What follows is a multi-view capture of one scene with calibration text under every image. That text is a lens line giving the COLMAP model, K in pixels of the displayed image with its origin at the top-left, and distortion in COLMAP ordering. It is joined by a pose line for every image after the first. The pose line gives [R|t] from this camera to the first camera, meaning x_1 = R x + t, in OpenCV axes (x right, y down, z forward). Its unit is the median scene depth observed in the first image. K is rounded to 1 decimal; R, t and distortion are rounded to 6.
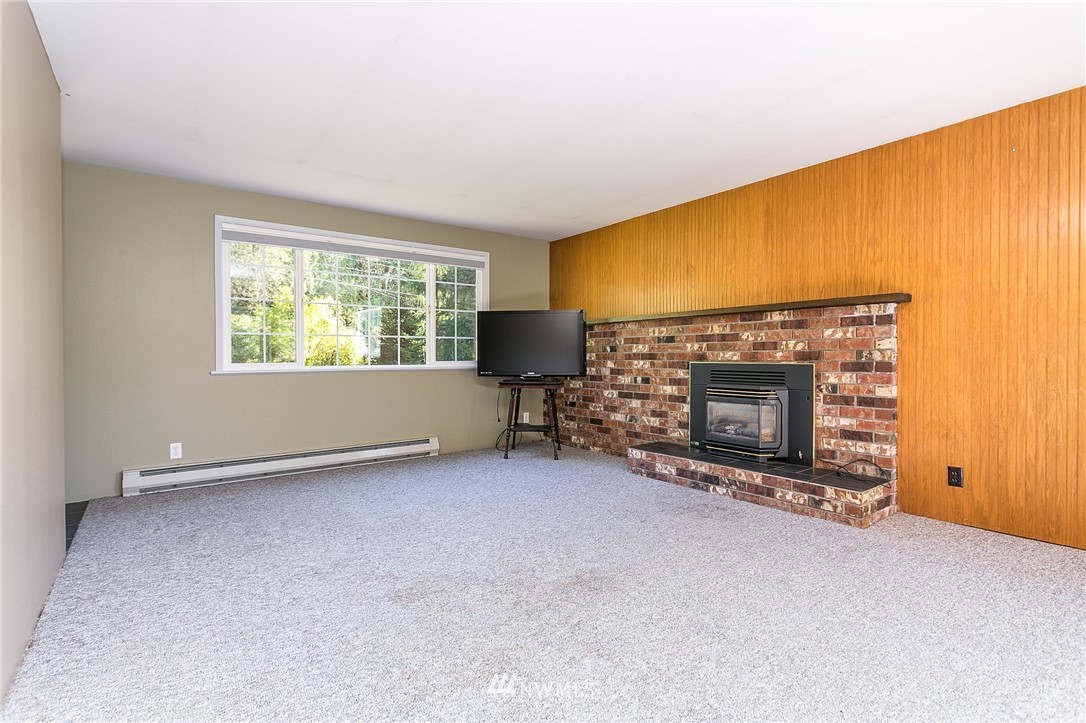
lens RADIAL K [[512.8, 0, 541.1], [0, 512.8, 359.8], [0, 0, 1]] dist [-0.003924, 0.001276]
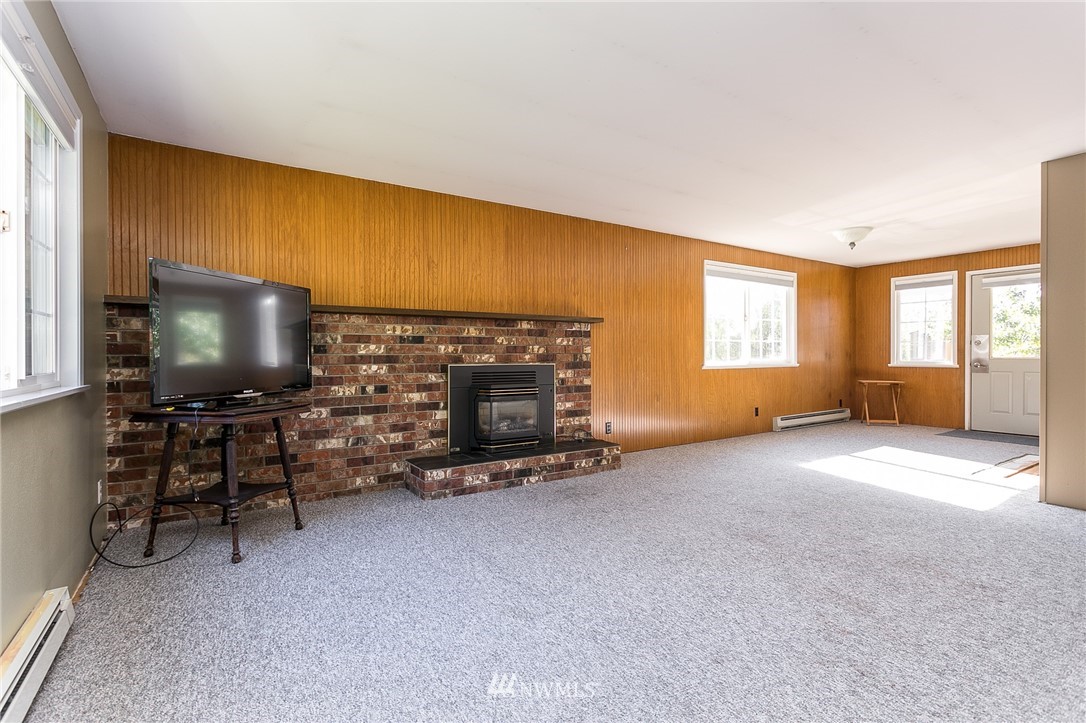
lens RADIAL K [[512.8, 0, 541.0], [0, 512.8, 360.5], [0, 0, 1]] dist [-0.003924, 0.001276]
pose [[0.070229, -0.006058, 0.997512, -0.691997], [0.011384, 0.999921, 0.005271, -0.007524], [-0.997466, 0.010986, 0.070293, 0.828699]]
